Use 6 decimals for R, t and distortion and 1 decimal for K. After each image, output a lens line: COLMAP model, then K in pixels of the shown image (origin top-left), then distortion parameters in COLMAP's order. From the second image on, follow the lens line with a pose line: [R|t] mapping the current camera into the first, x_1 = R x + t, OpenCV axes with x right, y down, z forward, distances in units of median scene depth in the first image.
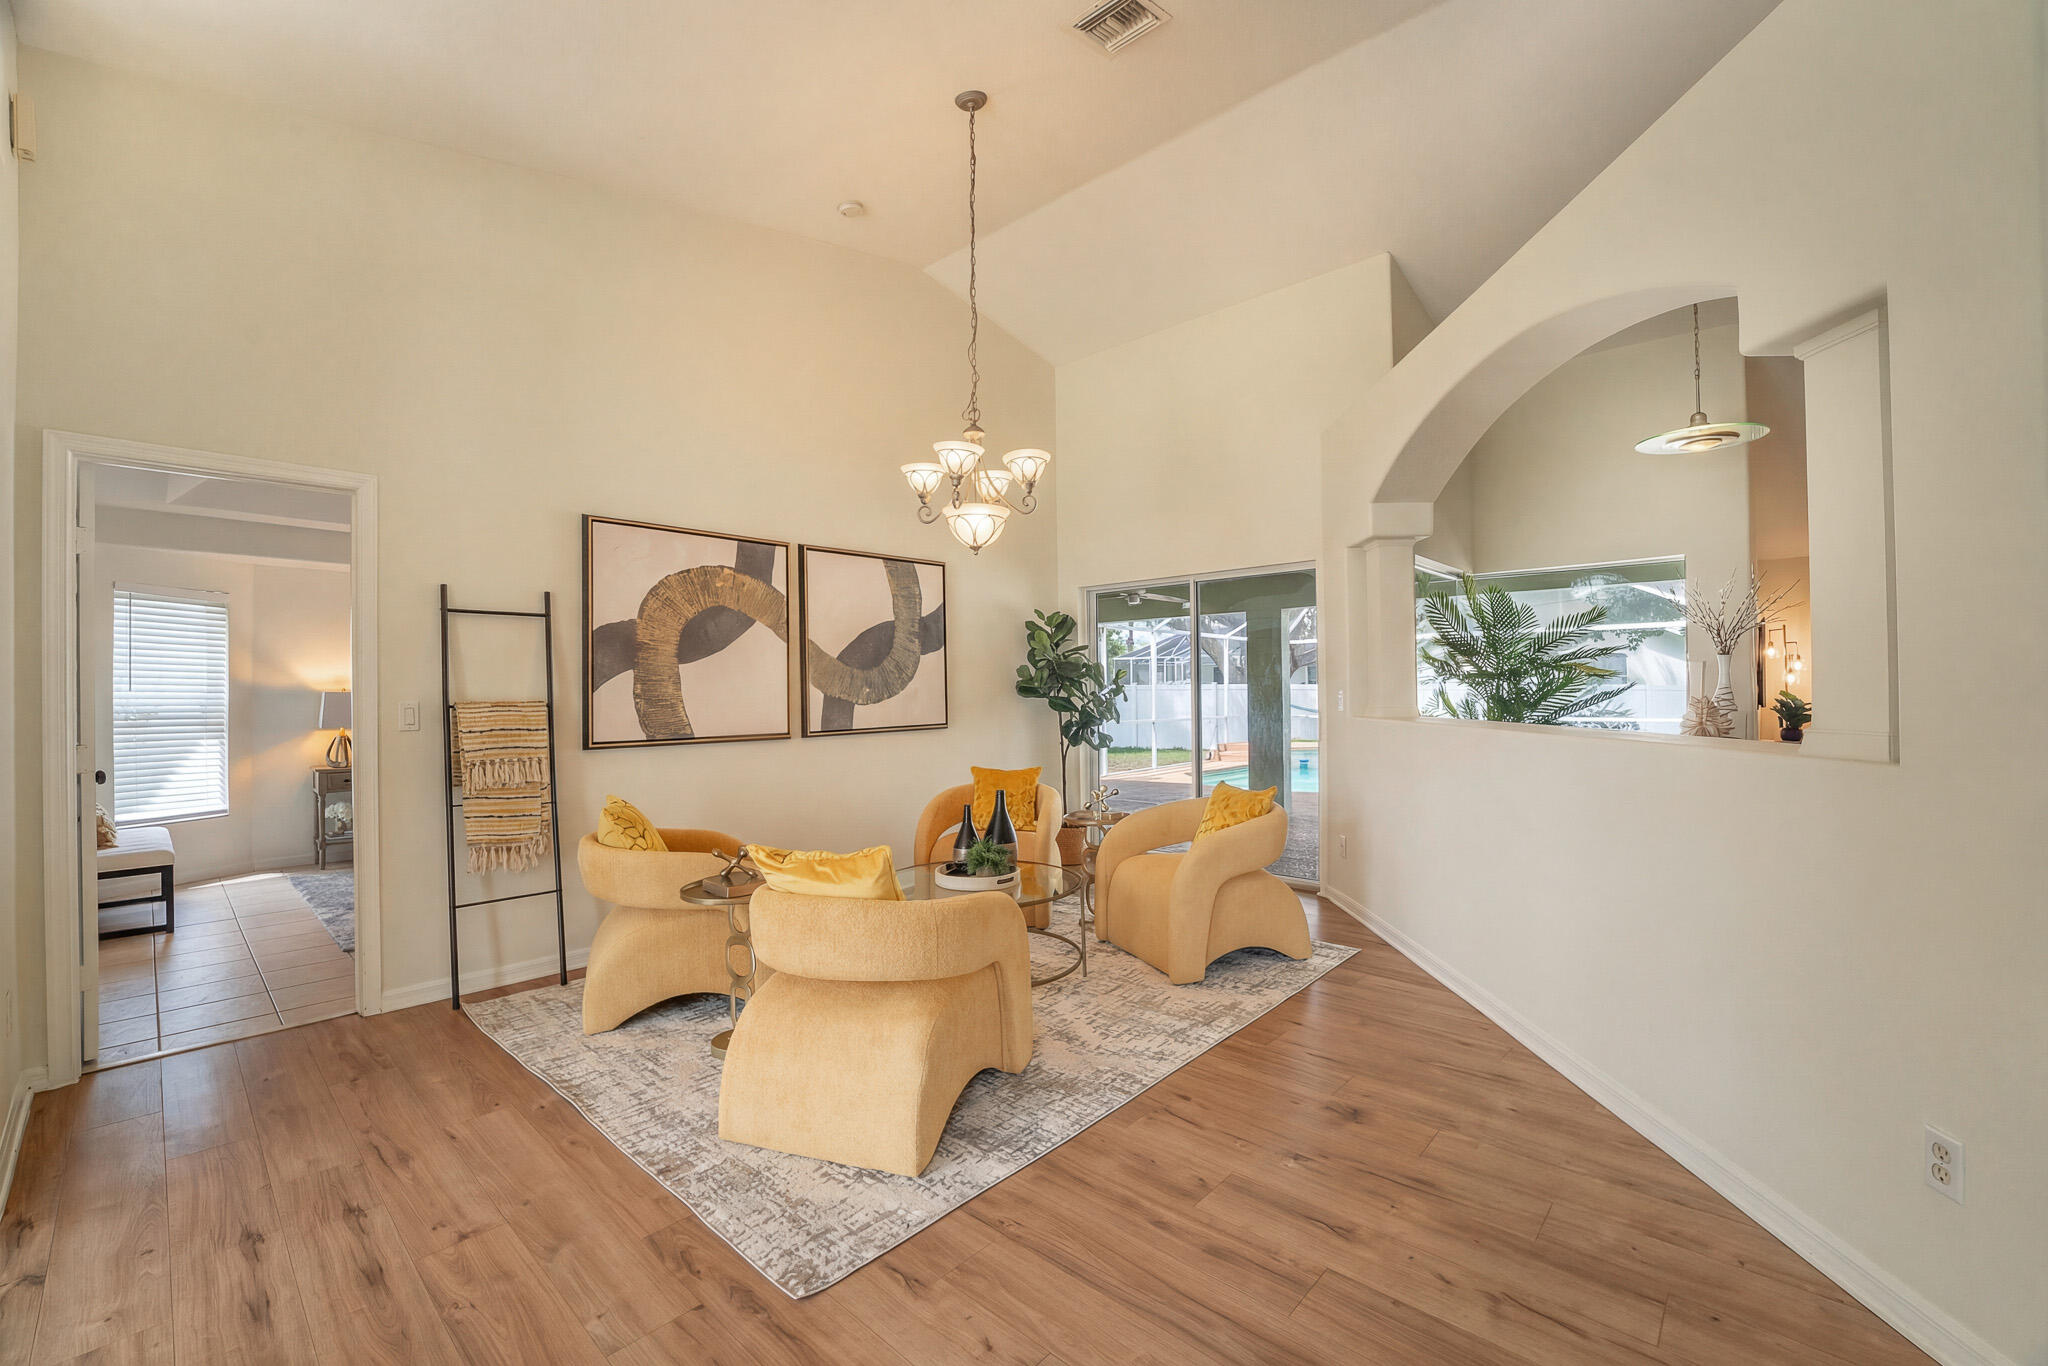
lens RADIAL K [[838.8, 0, 1024.0], [0, 838.8, 683.0], [0, 0, 1]] dist [-0.001238, -0.000128]
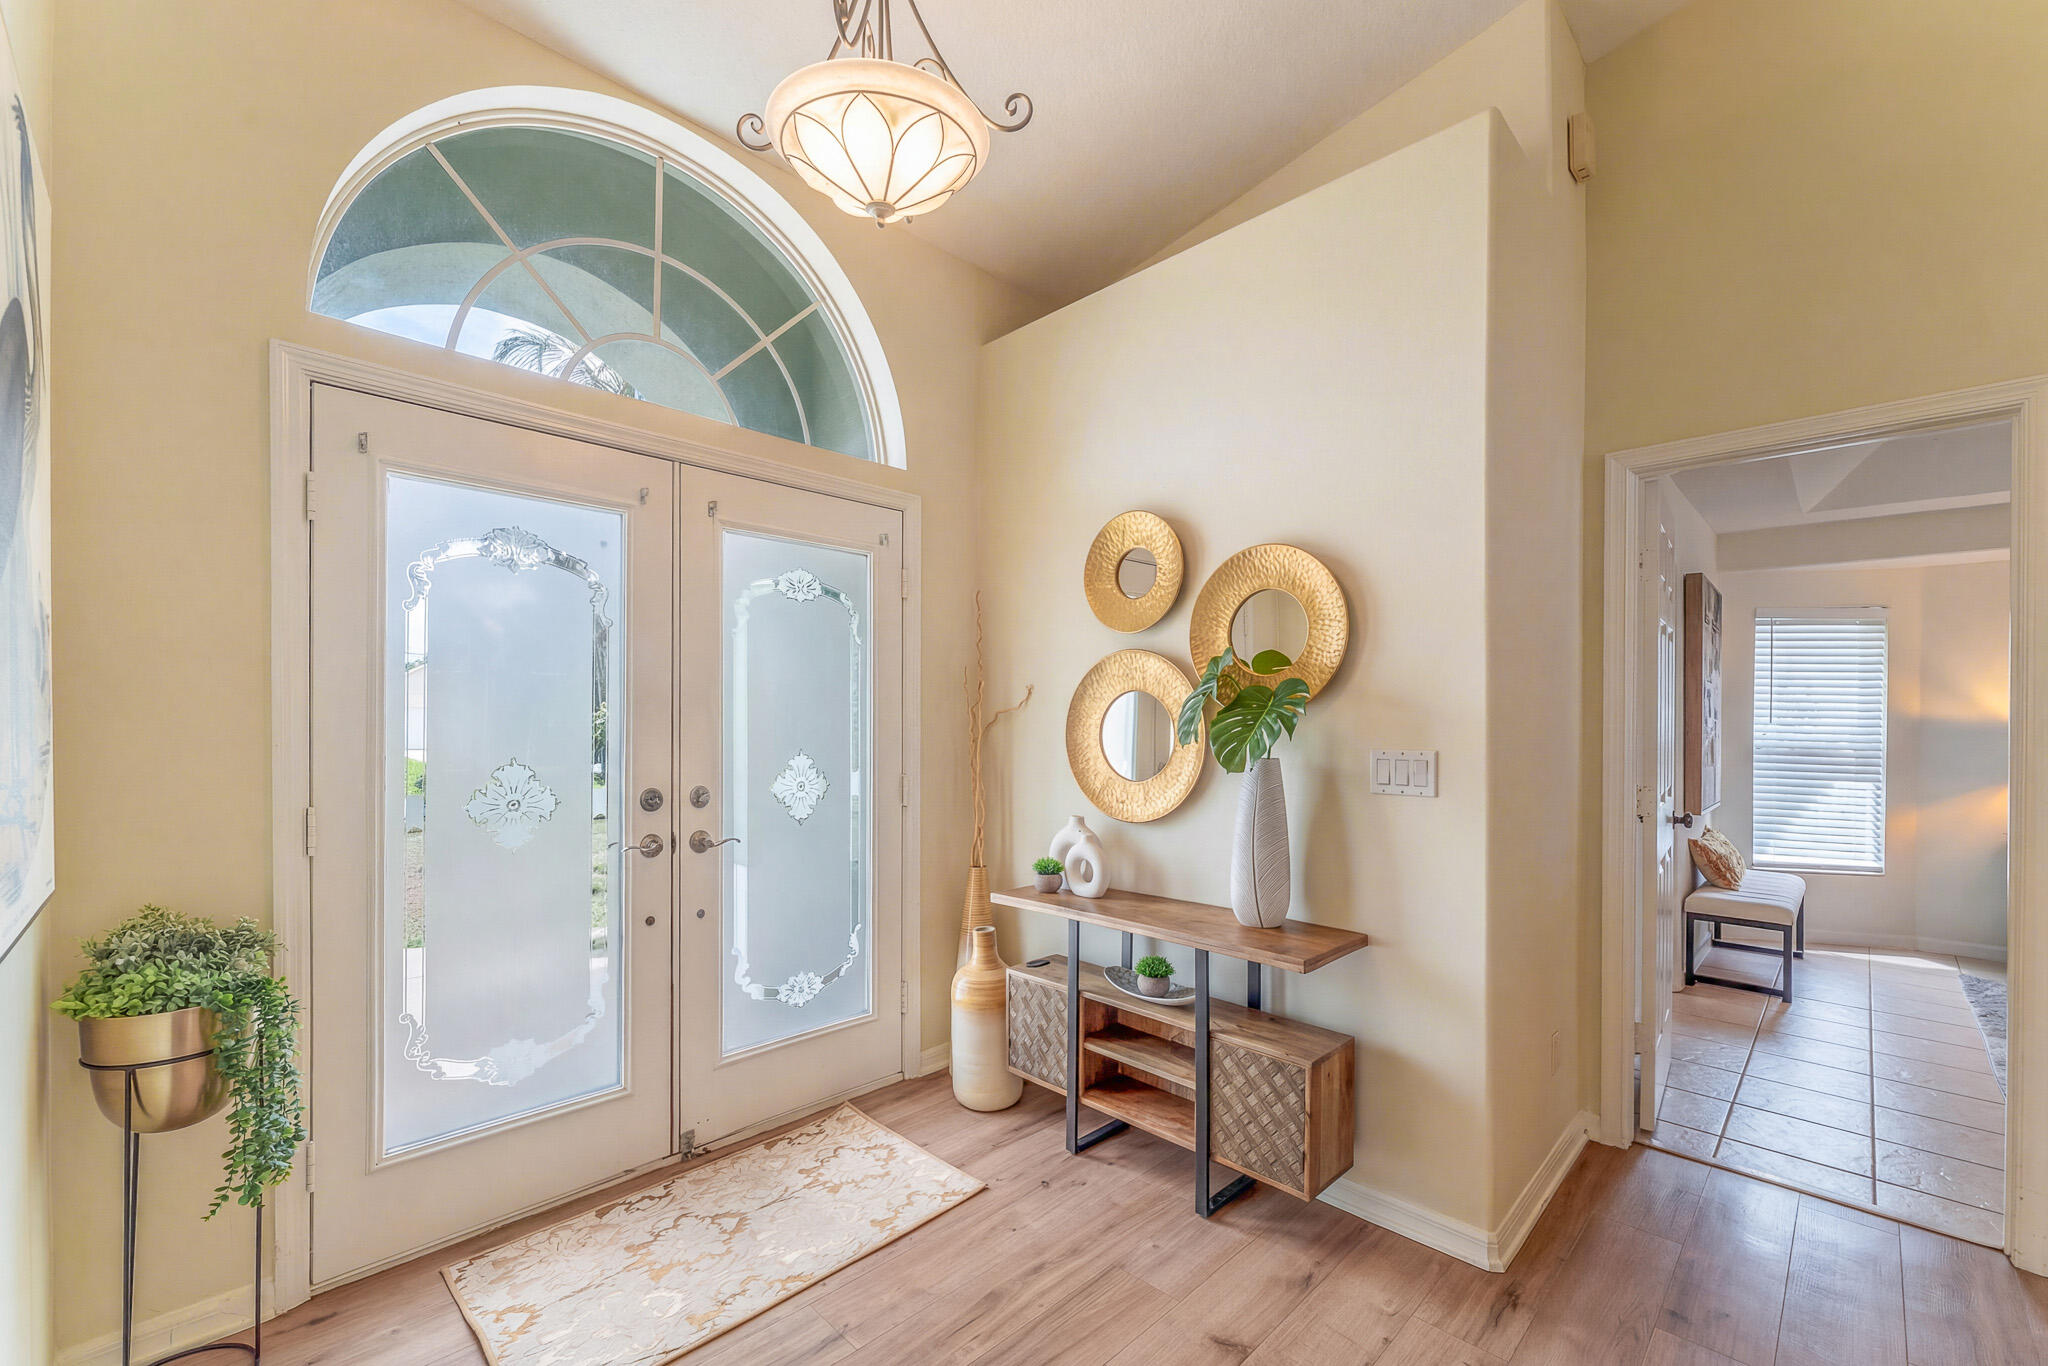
lens RADIAL K [[837.2, 0, 1015.5], [0, 837.2, 727.4], [0, 0, 1]] dist [-0.001755, -0.000001]
pose [[-0.041501, 0.019249, -0.998953, -0.110061], [0.001001, 0.999815, 0.019224, -0.005830], [0.999138, -0.000202, -0.041512, 0.213733]]
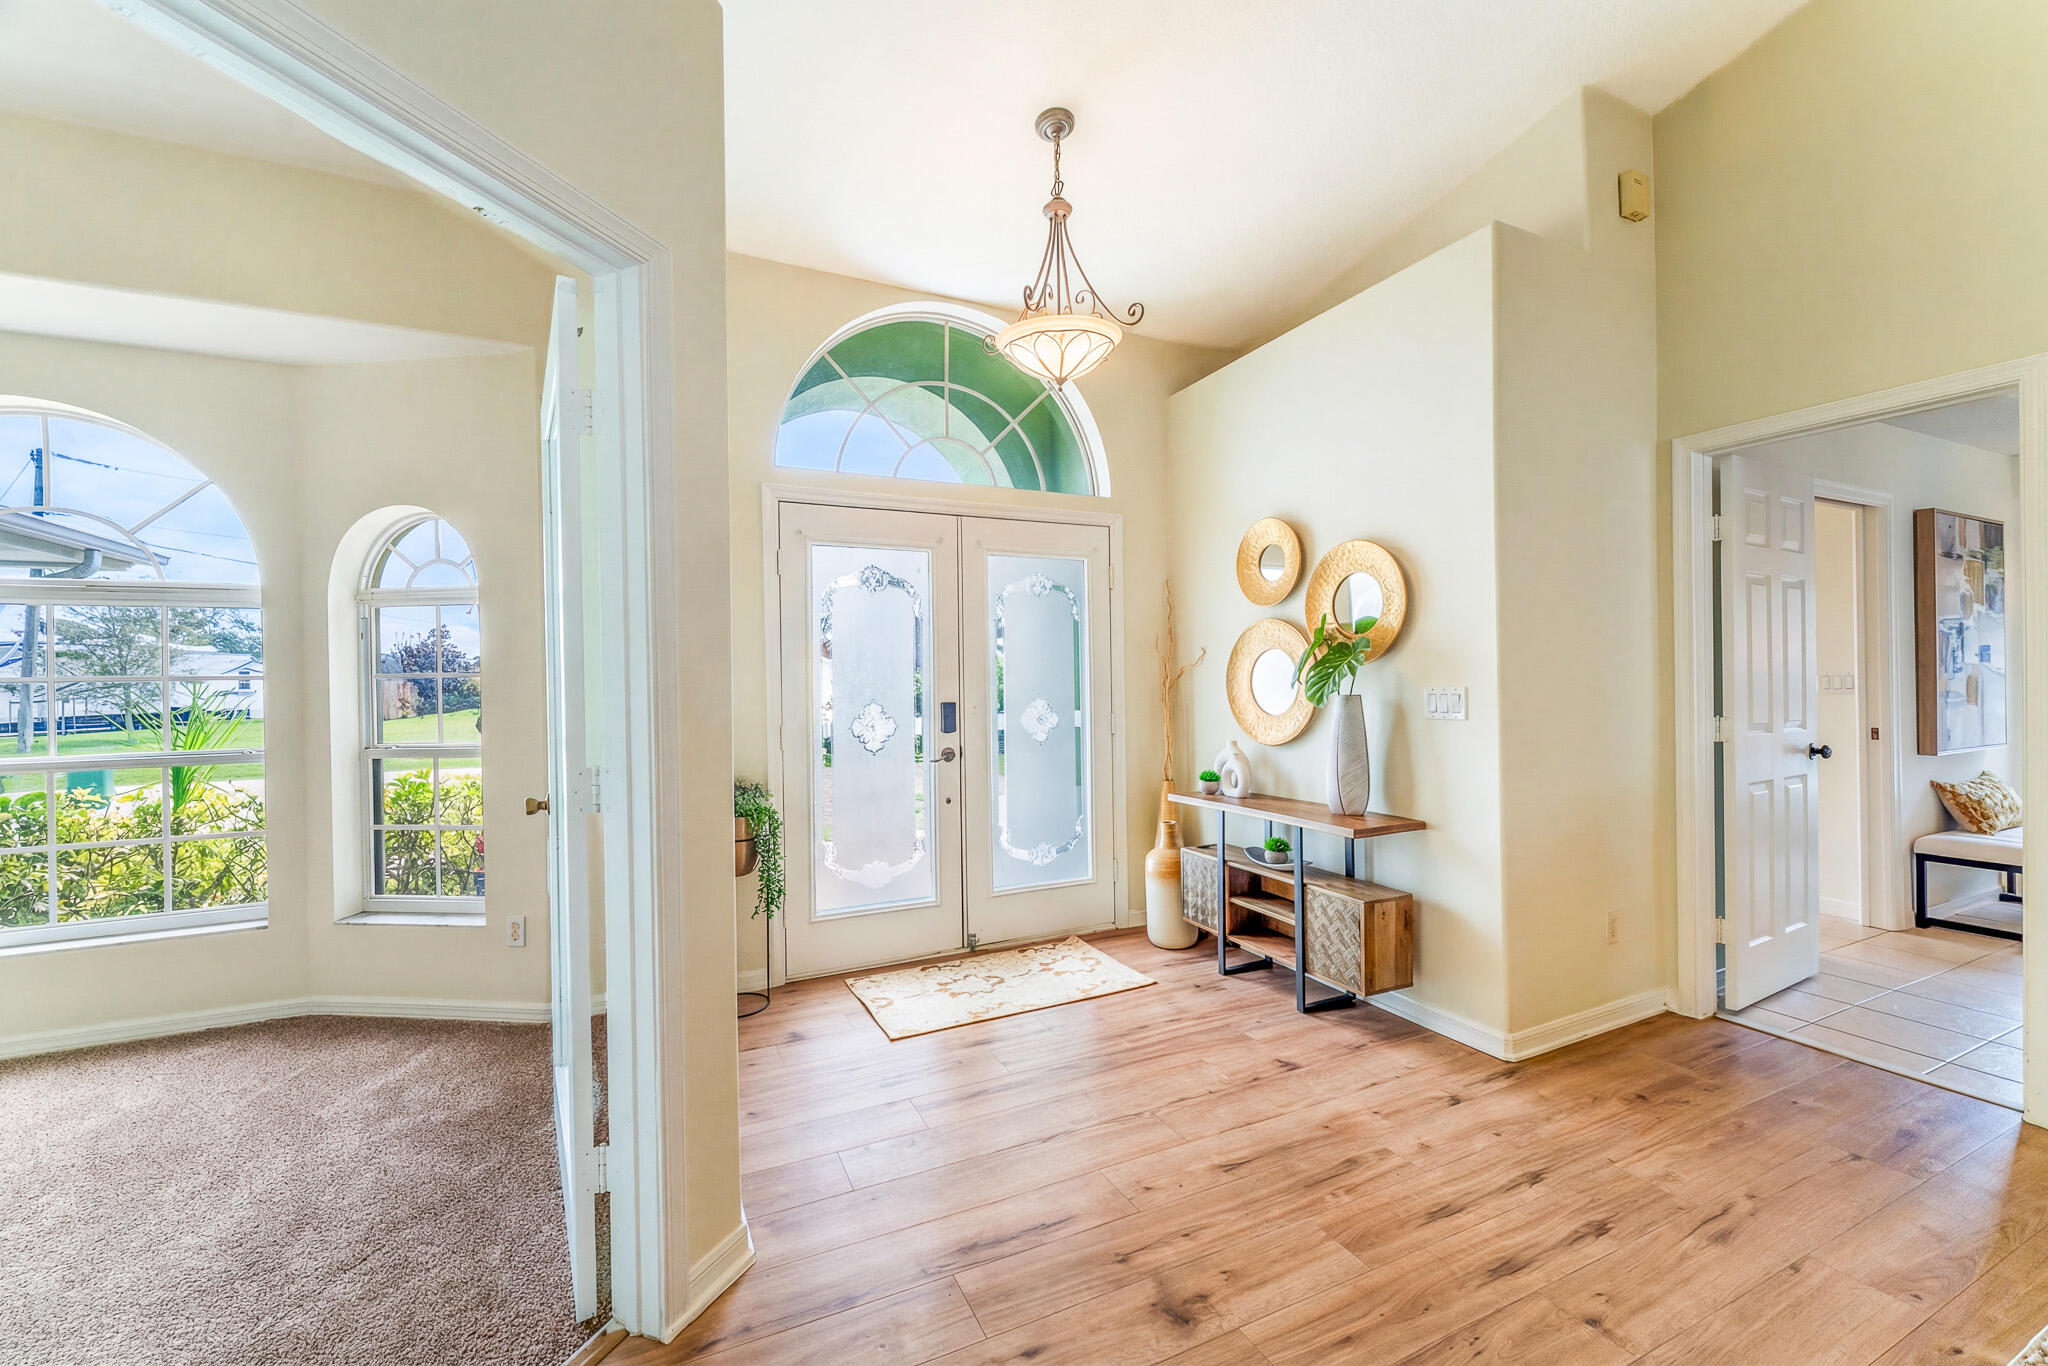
lens RADIAL K [[838.8, 0, 1024.0], [0, 838.8, 683.0], [0, 0, 1]] dist [-0.001238, -0.000128]
pose [[-0.362844, 0.018239, -0.931671, 0.136135], [0.023176, 0.999676, 0.010544, -0.001248], [0.931562, -0.017766, -0.363149, 0.343474]]
